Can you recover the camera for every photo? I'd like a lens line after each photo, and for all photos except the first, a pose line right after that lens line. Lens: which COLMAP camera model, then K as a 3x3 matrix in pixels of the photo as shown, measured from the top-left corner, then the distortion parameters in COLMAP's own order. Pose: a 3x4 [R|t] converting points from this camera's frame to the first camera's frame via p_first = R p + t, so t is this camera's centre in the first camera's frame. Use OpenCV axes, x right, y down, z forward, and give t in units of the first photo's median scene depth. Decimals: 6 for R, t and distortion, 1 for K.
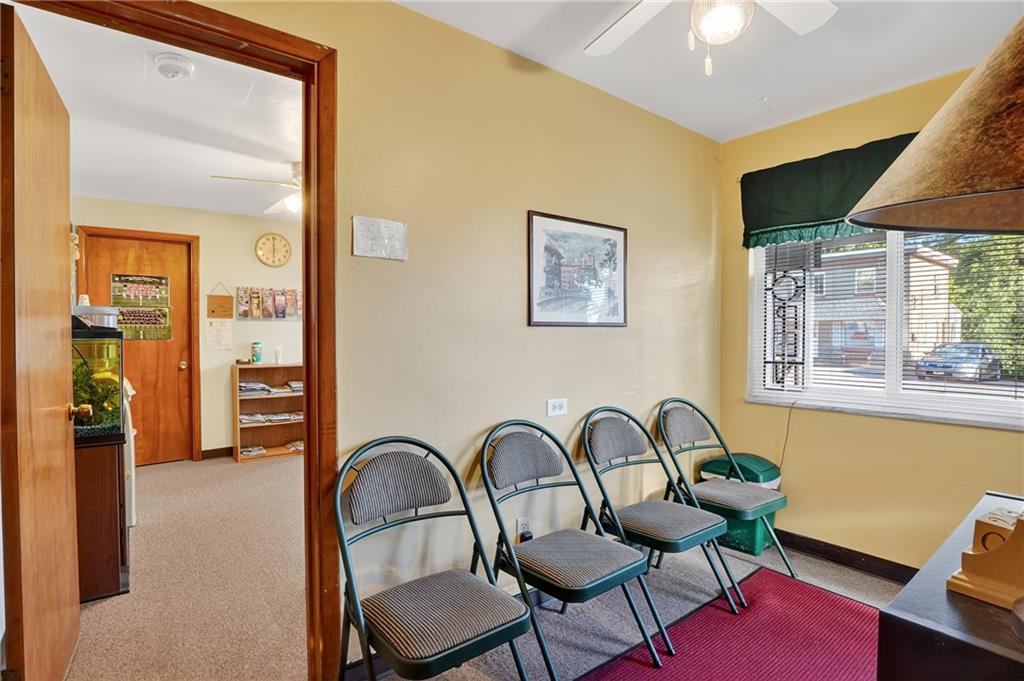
lens RADIAL K [[500.6, 0, 509.6], [0, 500.6, 344.1], [0, 0, 1]] dist [-0.039079, 0.008210]
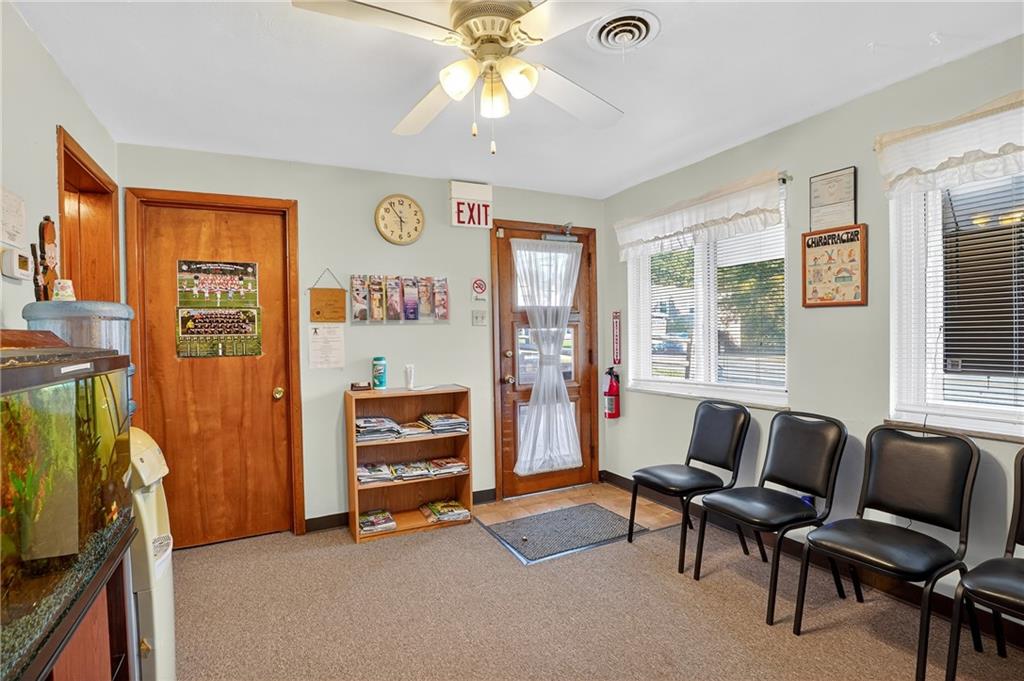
lens RADIAL K [[500.6, 0, 508.3], [0, 500.6, 344.6], [0, 0, 1]] dist [-0.039079, 0.008210]
pose [[0.980524, -0.014278, -0.195882, -0.218155], [0.014256, 0.999897, -0.001522, -0.018249], [0.195884, -0.001300, 0.980626, 0.393437]]
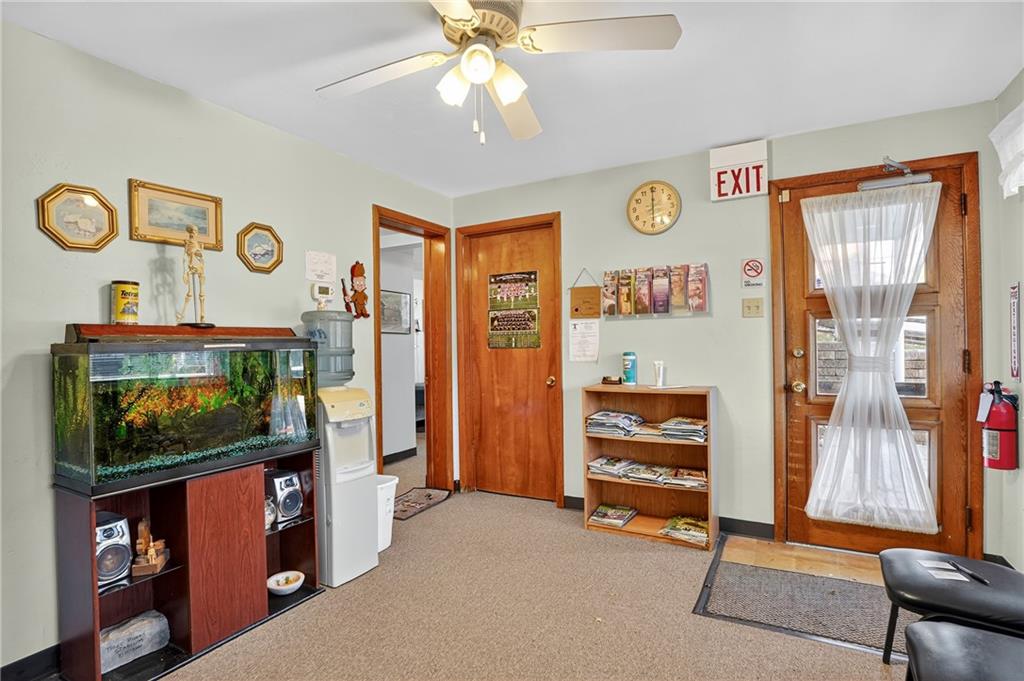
lens RADIAL K [[500.6, 0, 506.2], [0, 500.6, 344.0], [0, 0, 1]] dist [-0.039079, 0.008210]
pose [[0.390217, -0.003602, -0.920716, 0.042991], [-0.002952, 0.999982, -0.005164, -0.011286], [0.920718, 0.004733, 0.390199, 0.623536]]
